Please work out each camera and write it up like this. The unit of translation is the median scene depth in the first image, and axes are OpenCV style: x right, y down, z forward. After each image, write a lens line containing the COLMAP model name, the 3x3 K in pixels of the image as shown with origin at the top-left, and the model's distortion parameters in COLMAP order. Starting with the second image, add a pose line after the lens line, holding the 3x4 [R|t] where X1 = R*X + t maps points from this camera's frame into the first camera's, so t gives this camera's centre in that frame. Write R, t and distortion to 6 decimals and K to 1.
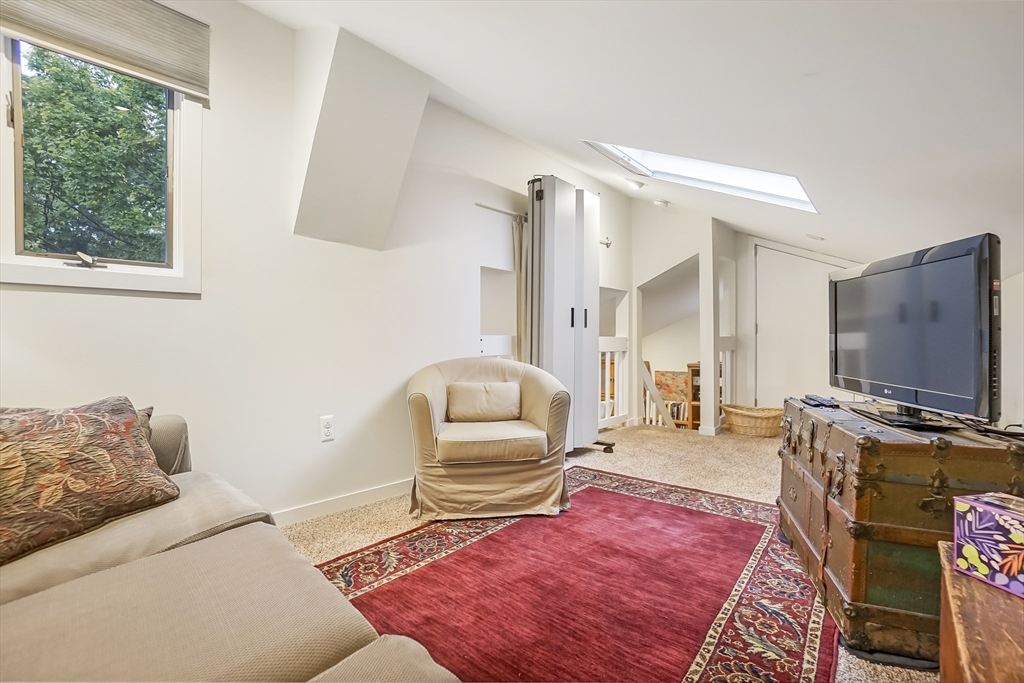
lens RADIAL K [[458.3, 0, 520.2], [0, 458.3, 341.5], [0, 0, 1]] dist [-0.035691, 0.013589]
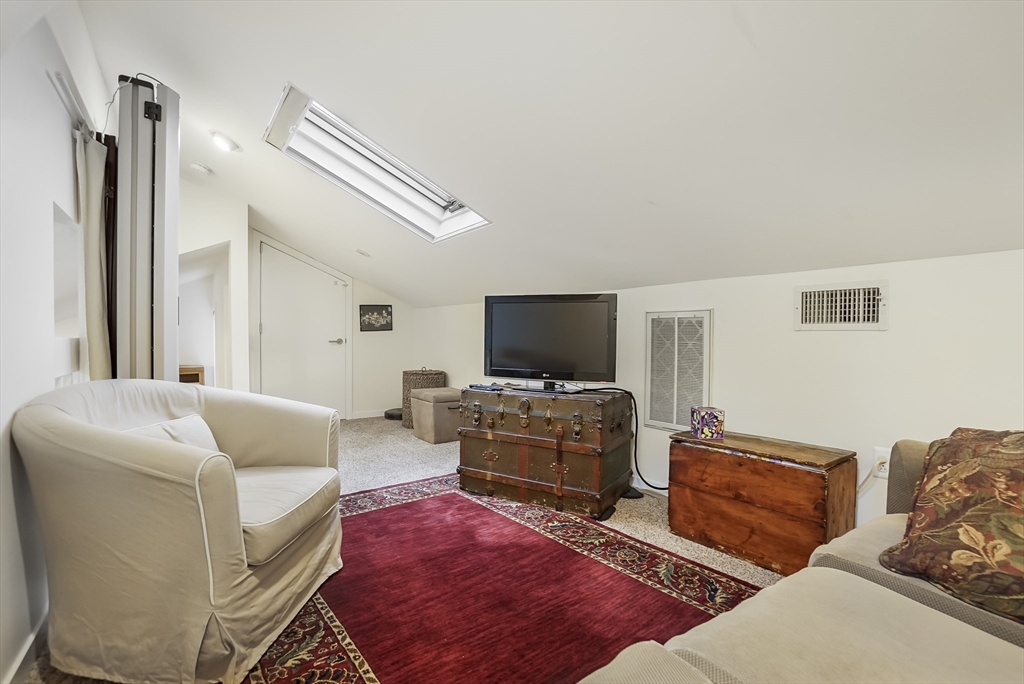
lens RADIAL K [[455.4, 0, 520.7], [0, 455.4, 342.2], [0, 0, 1]] dist [-0.029073, 0.002513]
pose [[0.211334, -0.007077, 0.977388, -0.671103], [-0.001950, 0.999969, 0.007662, -0.018113], [-0.977412, -0.003525, 0.211314, 0.578611]]
